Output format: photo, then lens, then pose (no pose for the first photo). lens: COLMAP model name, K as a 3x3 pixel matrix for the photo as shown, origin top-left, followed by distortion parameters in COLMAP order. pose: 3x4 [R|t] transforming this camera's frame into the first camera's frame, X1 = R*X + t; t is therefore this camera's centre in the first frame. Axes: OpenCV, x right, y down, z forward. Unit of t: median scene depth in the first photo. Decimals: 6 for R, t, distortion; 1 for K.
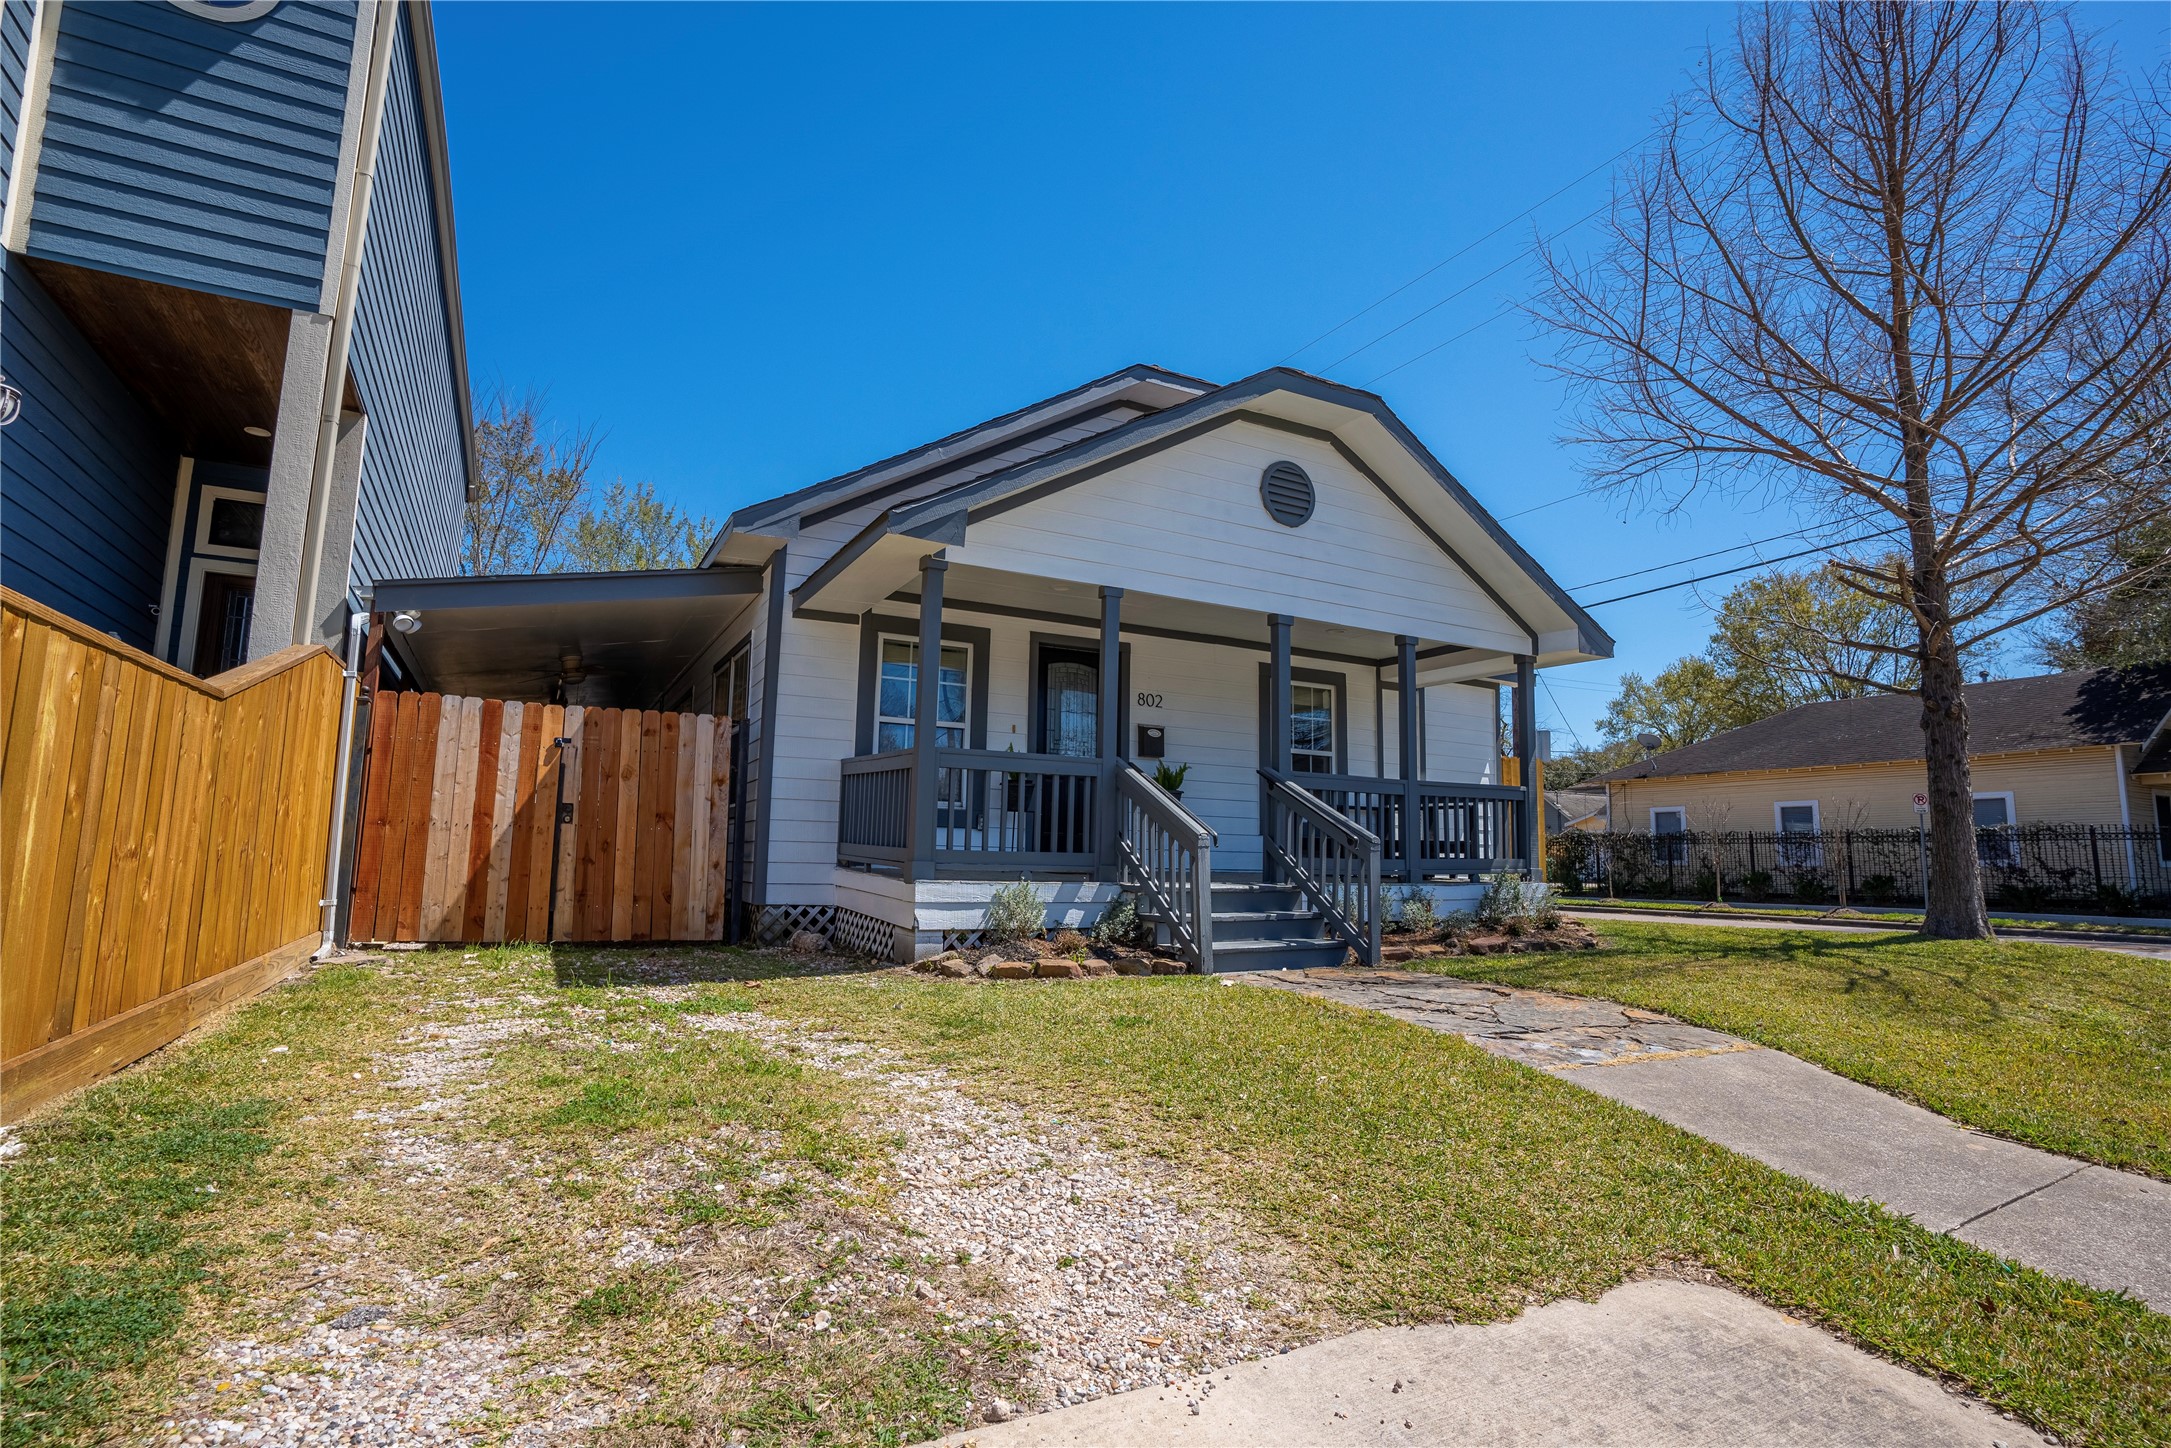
lens RADIAL K [[1061.7, 0, 1088.0], [0, 1061.7, 731.9], [0, 0, 1]] dist [-0.029135, -0.000240]
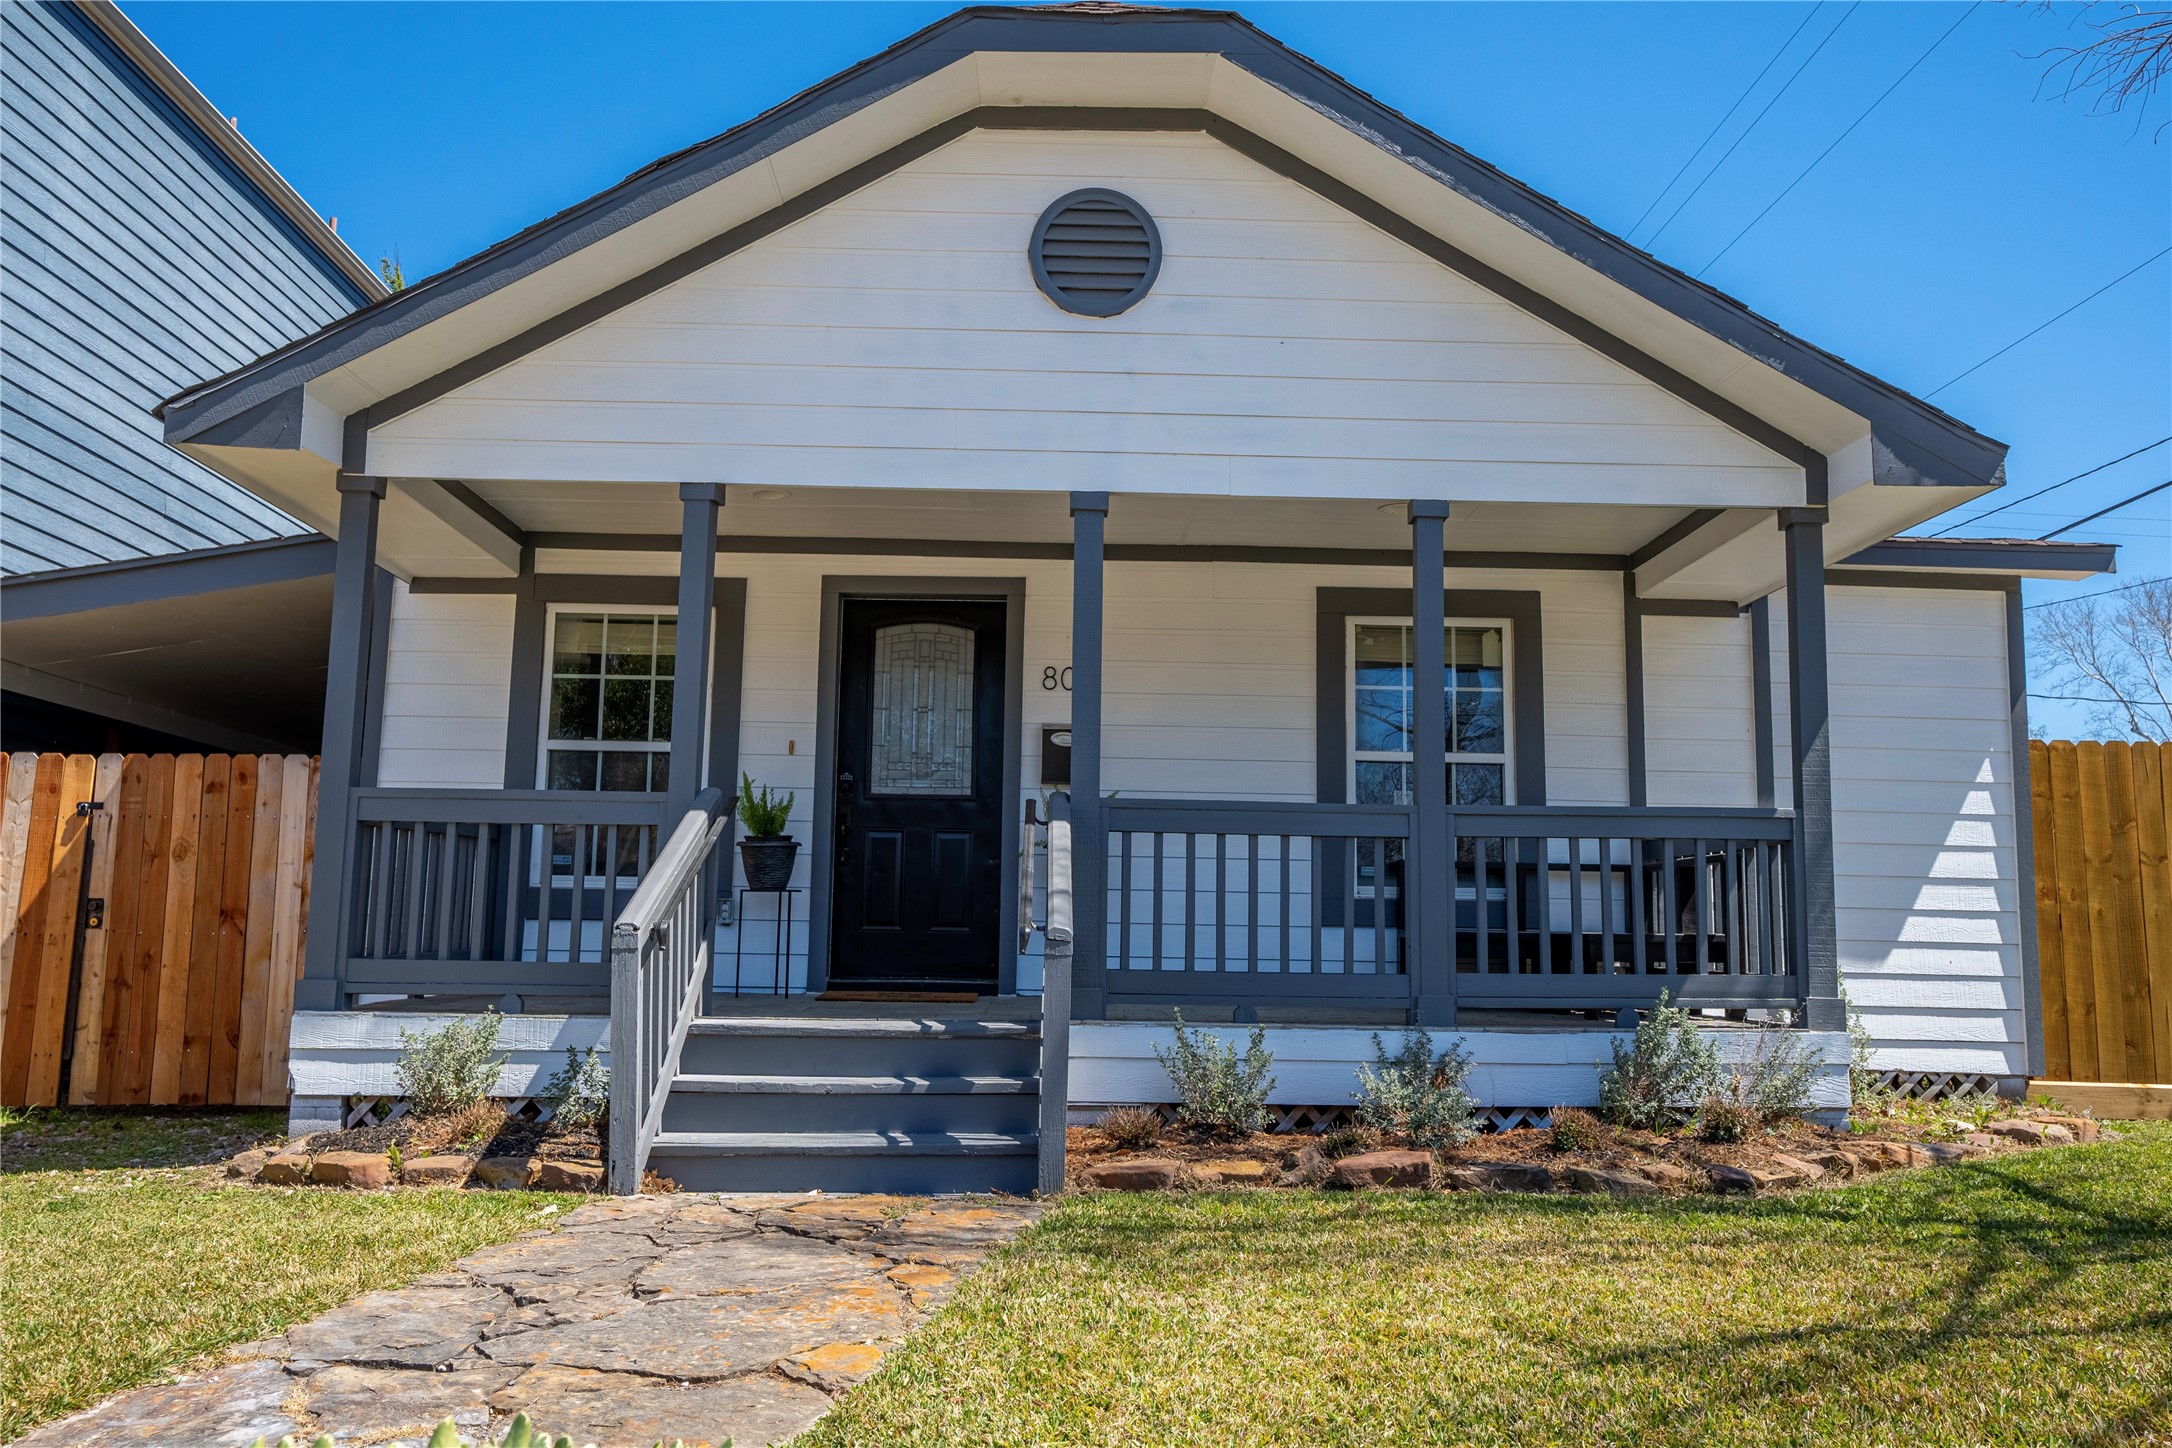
lens RADIAL K [[1686.1, 0, 1083.1], [0, 1686.1, 707.5], [0, 0, 1]] dist [0.050662, 0.005595]
pose [[0.891445, -0.075576, -0.446782, 0.558114], [0.055560, 0.996783, -0.057755, 0.043190], [0.449710, 0.026662, 0.892776, 0.287905]]
